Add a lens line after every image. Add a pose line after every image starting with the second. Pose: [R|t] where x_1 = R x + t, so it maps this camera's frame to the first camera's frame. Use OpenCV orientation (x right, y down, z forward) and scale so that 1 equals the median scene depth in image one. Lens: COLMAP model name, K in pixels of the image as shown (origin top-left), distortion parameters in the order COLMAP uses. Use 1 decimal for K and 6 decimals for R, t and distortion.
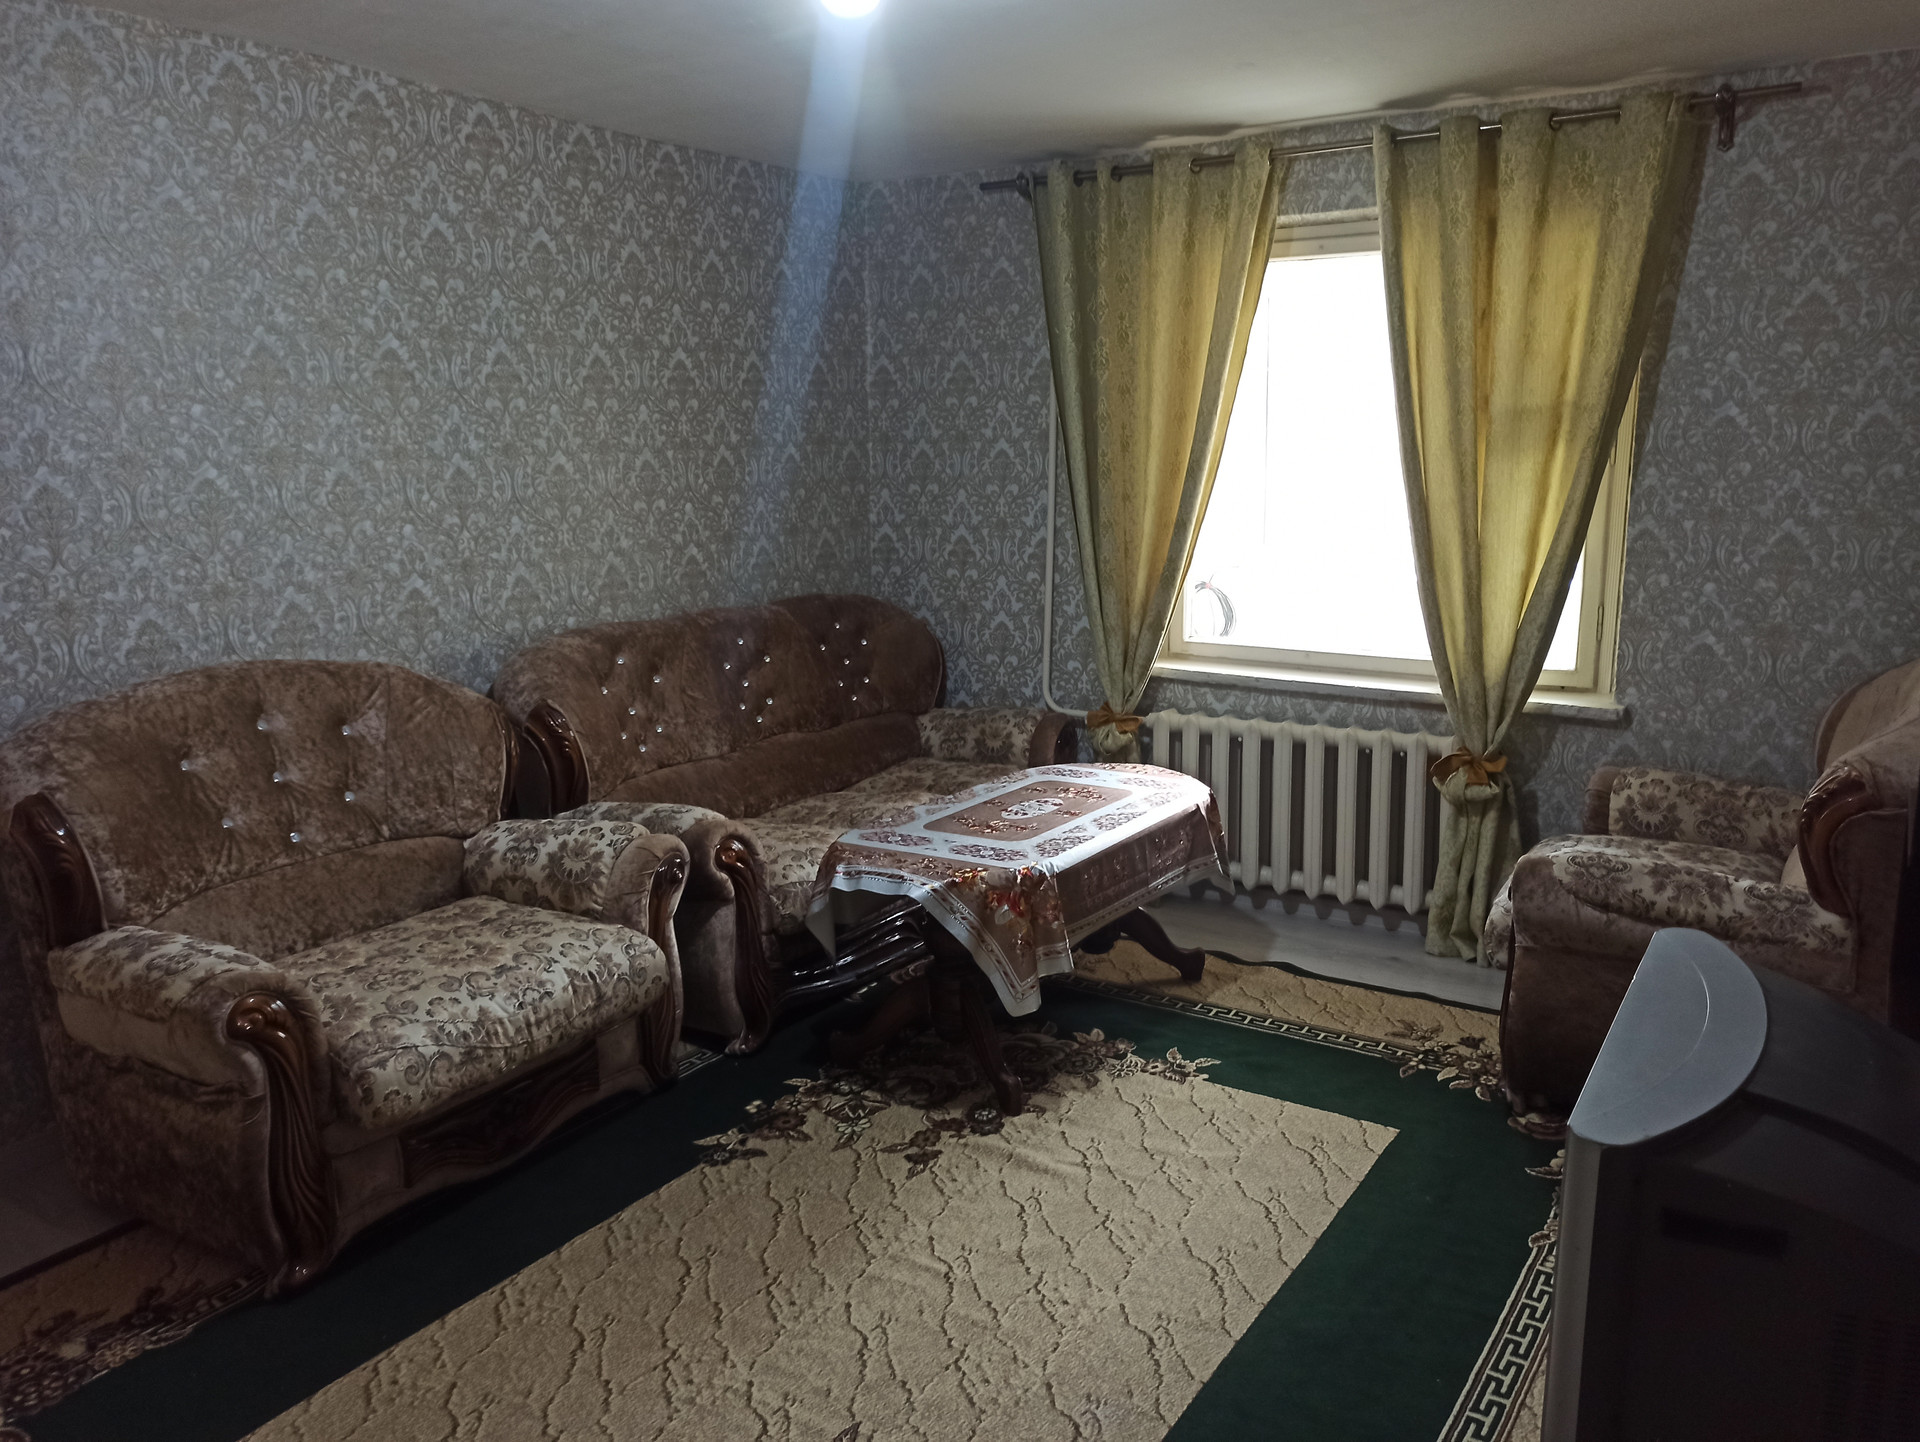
lens RADIAL K [[1398.7, 0, 960.0], [0, 1398.7, 721.0], [0, 0, 1]] dist [0.007456, 0.001093]
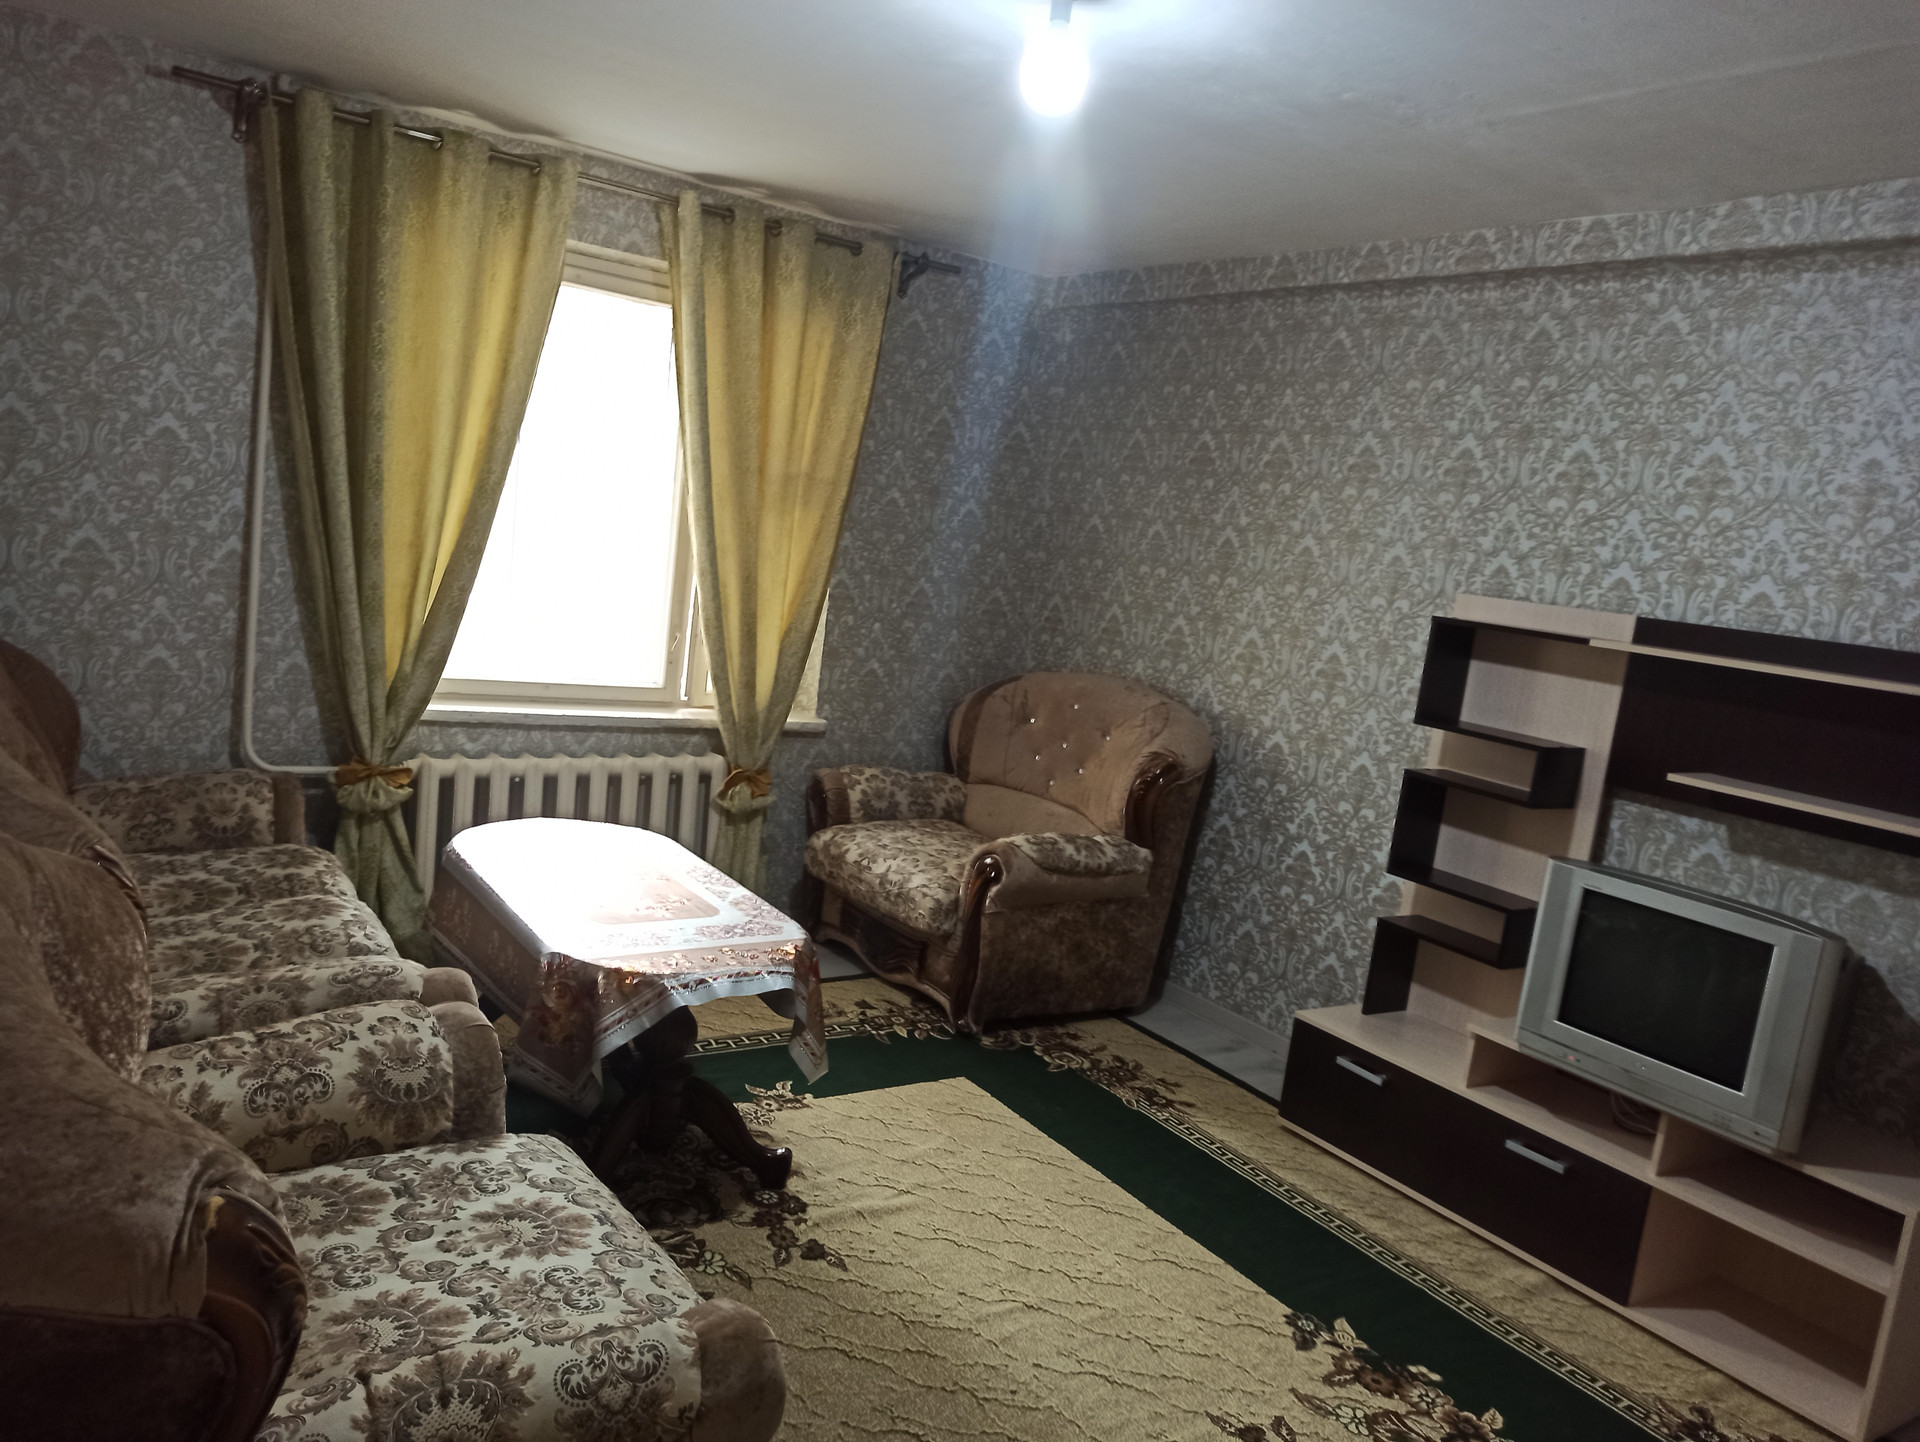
lens RADIAL K [[1398.7, 0, 960.0], [0, 1398.7, 721.0], [0, 0, 1]] dist [0.007456, 0.001093]
pose [[0.389785, -0.061941, 0.918820, -0.607036], [0.066050, 0.997046, 0.039195, -0.048832], [-0.918534, 0.045410, 0.392725, 0.399383]]
